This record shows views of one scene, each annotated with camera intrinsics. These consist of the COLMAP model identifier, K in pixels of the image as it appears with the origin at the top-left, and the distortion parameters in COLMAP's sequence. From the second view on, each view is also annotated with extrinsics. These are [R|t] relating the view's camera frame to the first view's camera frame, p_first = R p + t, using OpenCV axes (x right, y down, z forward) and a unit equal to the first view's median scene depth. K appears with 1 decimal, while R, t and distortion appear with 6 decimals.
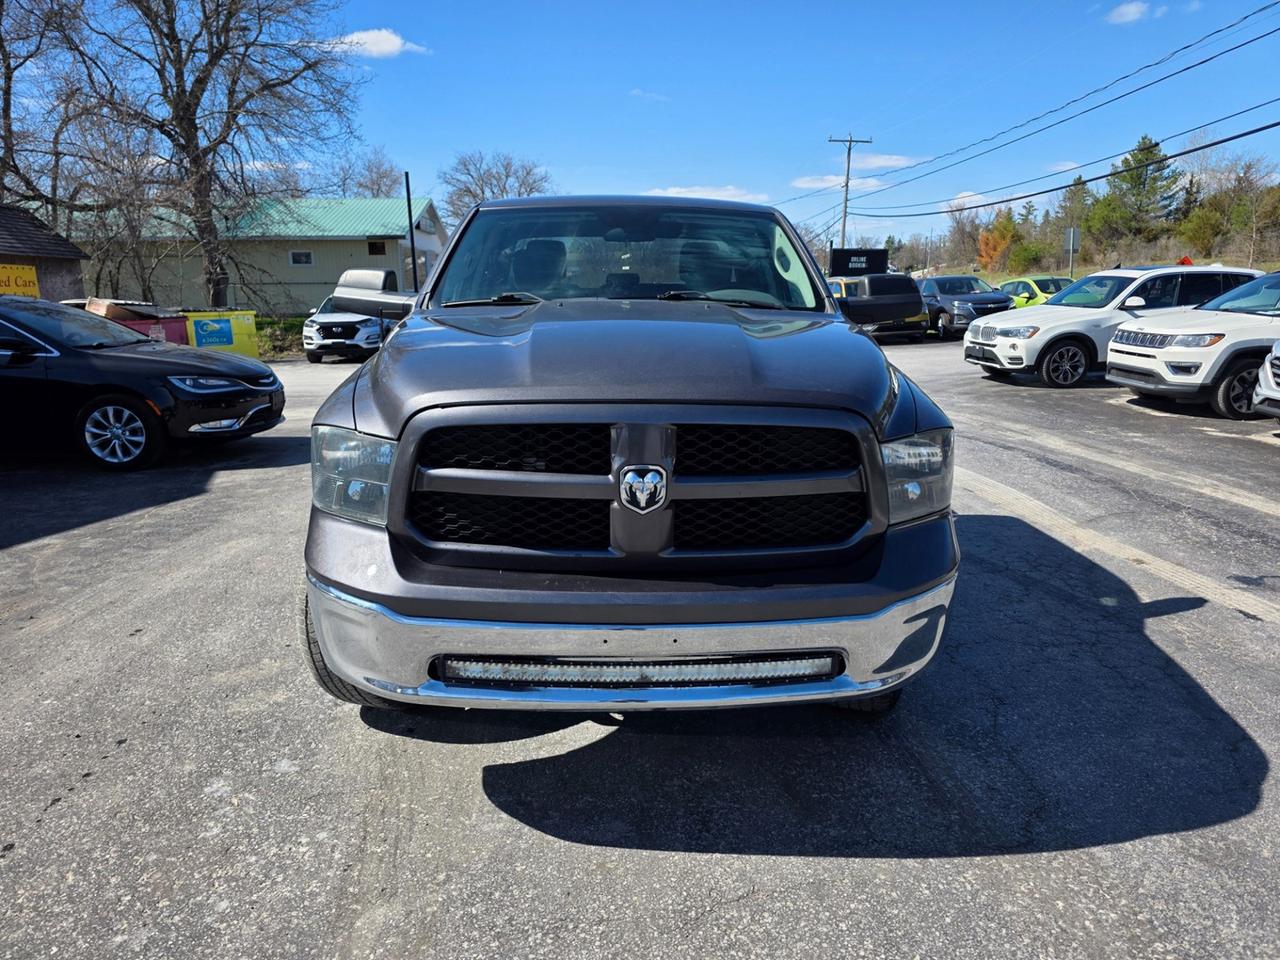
lens RADIAL K [[857.5, 0, 635.5], [0, 857.5, 481.9], [0, 0, 1]] dist [0.067438, -0.058534]
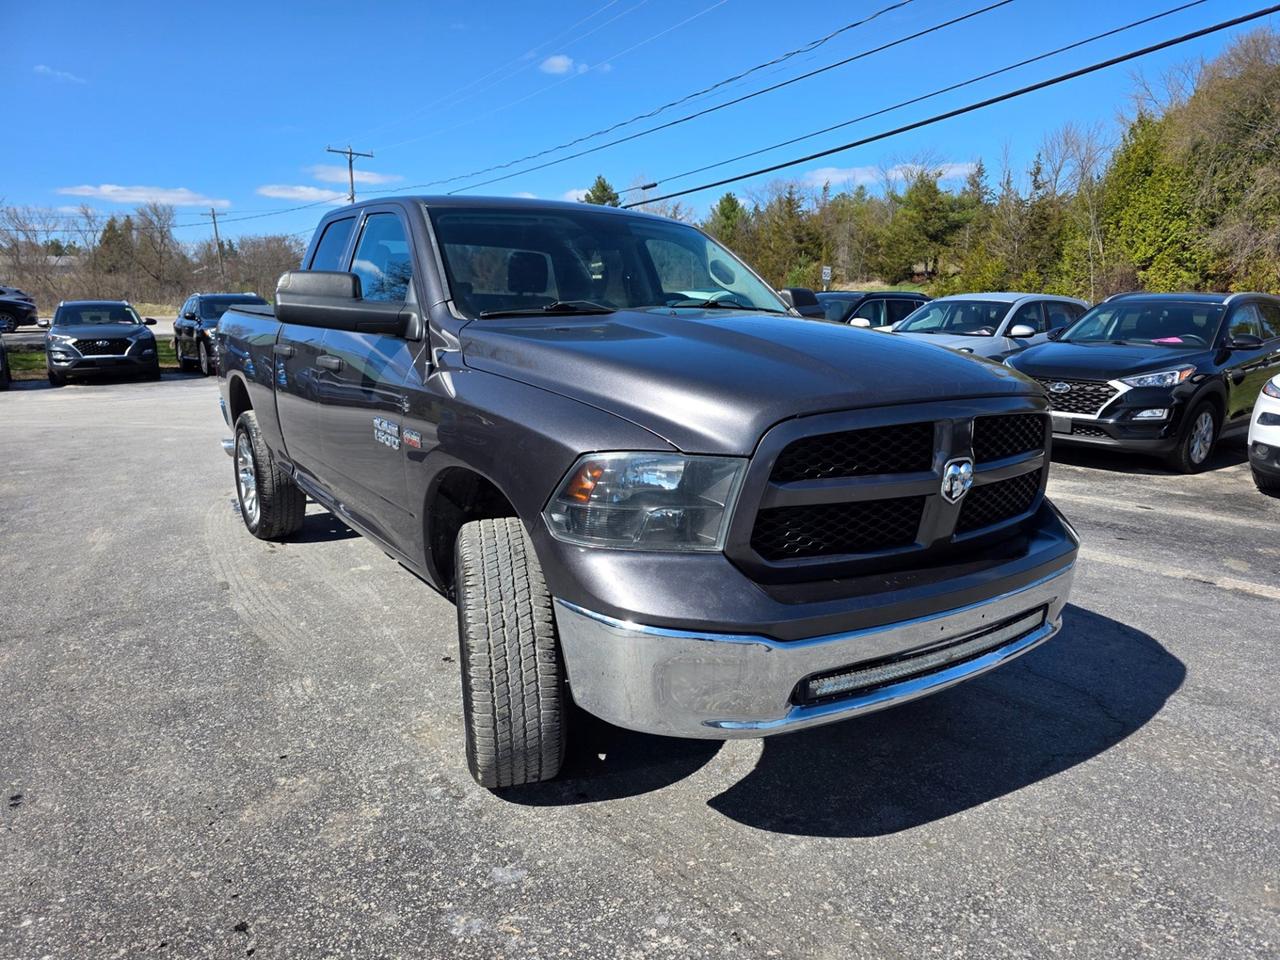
lens RADIAL K [[882.1, 0, 640.0], [0, 882.1, 480.0], [0, 0, 1]] dist [0.050518, -0.061578]
pose [[0.837221, -0.101712, 0.537323, -0.501217], [0.115878, 0.993235, 0.007461, -0.024727], [-0.534447, 0.056018, 0.843344, 0.150363]]
